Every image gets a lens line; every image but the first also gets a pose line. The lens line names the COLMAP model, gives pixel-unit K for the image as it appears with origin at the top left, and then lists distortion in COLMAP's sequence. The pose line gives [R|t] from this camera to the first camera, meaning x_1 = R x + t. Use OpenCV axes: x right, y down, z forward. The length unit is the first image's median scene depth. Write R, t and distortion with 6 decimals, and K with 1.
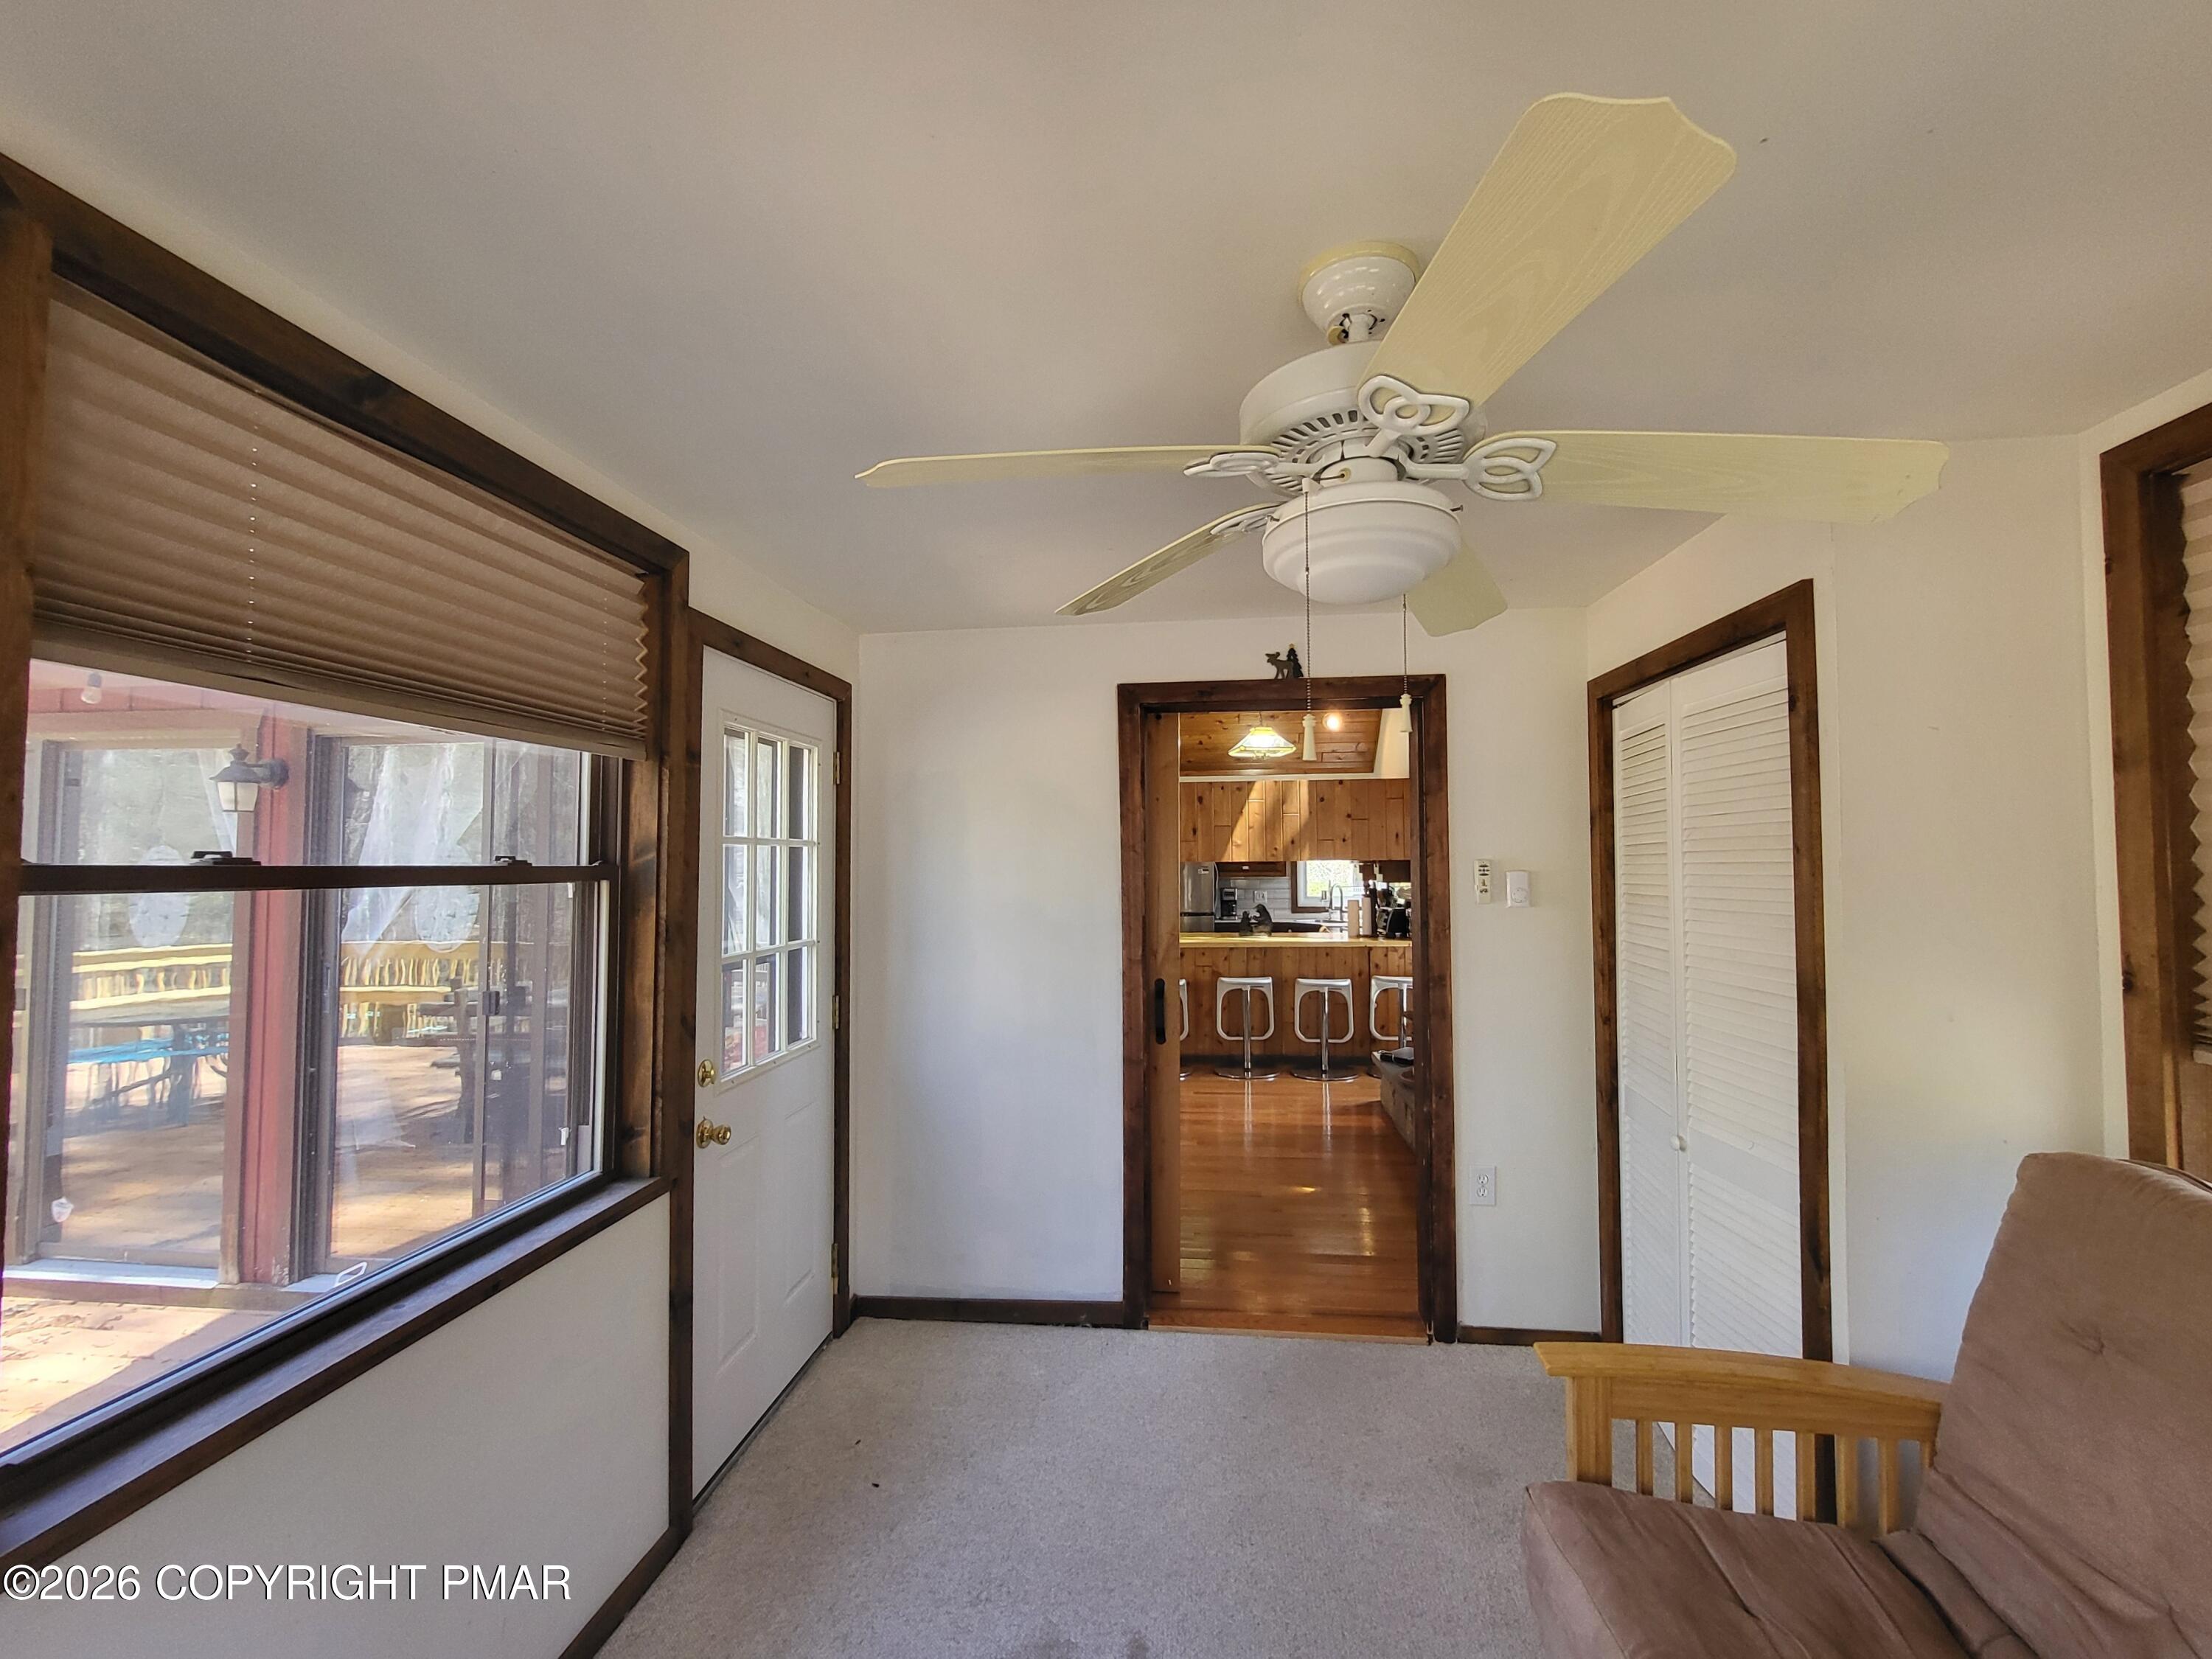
lens RADIAL K [[887.1, 0, 1119.5], [0, 887.1, 830.5], [0, 0, 1]] dist [-0.005565, 0.000017]
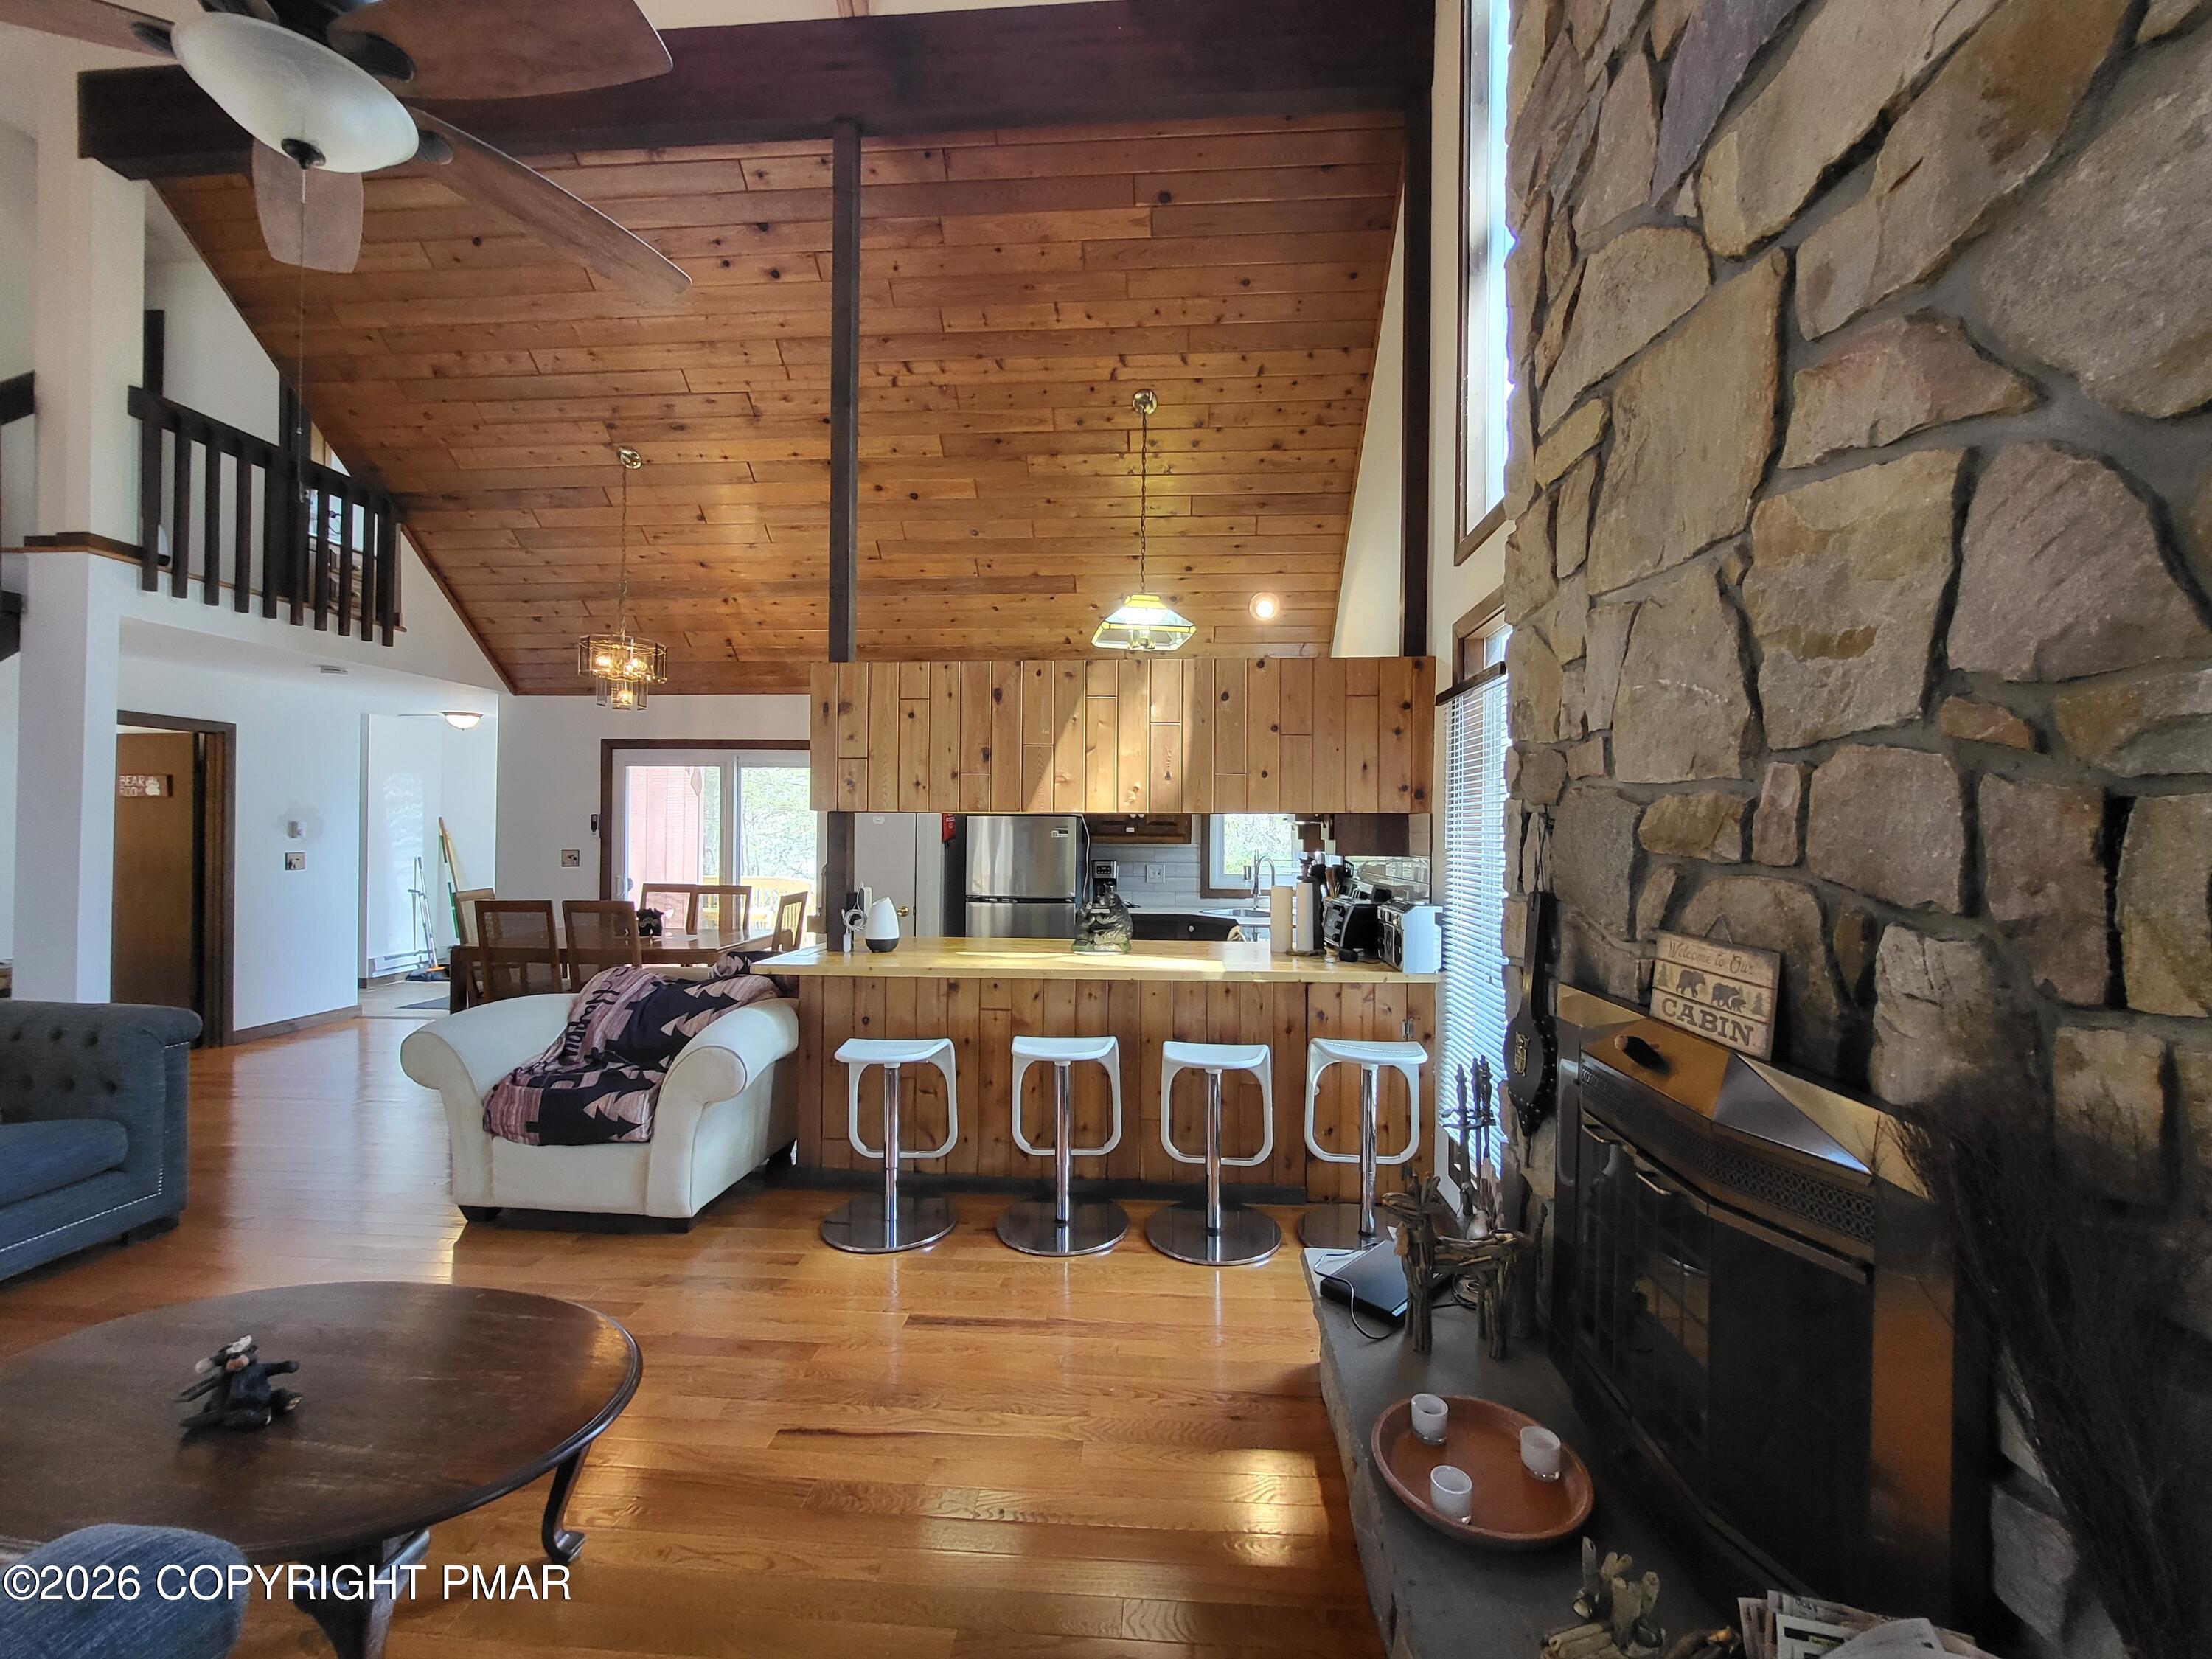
lens RADIAL K [[887.1, 0, 1105.7], [0, 887.1, 832.9], [0, 0, 1]] dist [-0.005565, 0.000017]
pose [[0.999307, 0.012554, 0.035030, 0.142502], [-0.013892, 0.999173, 0.038219, 0.027216], [-0.034521, -0.038679, 0.998655, 0.481694]]
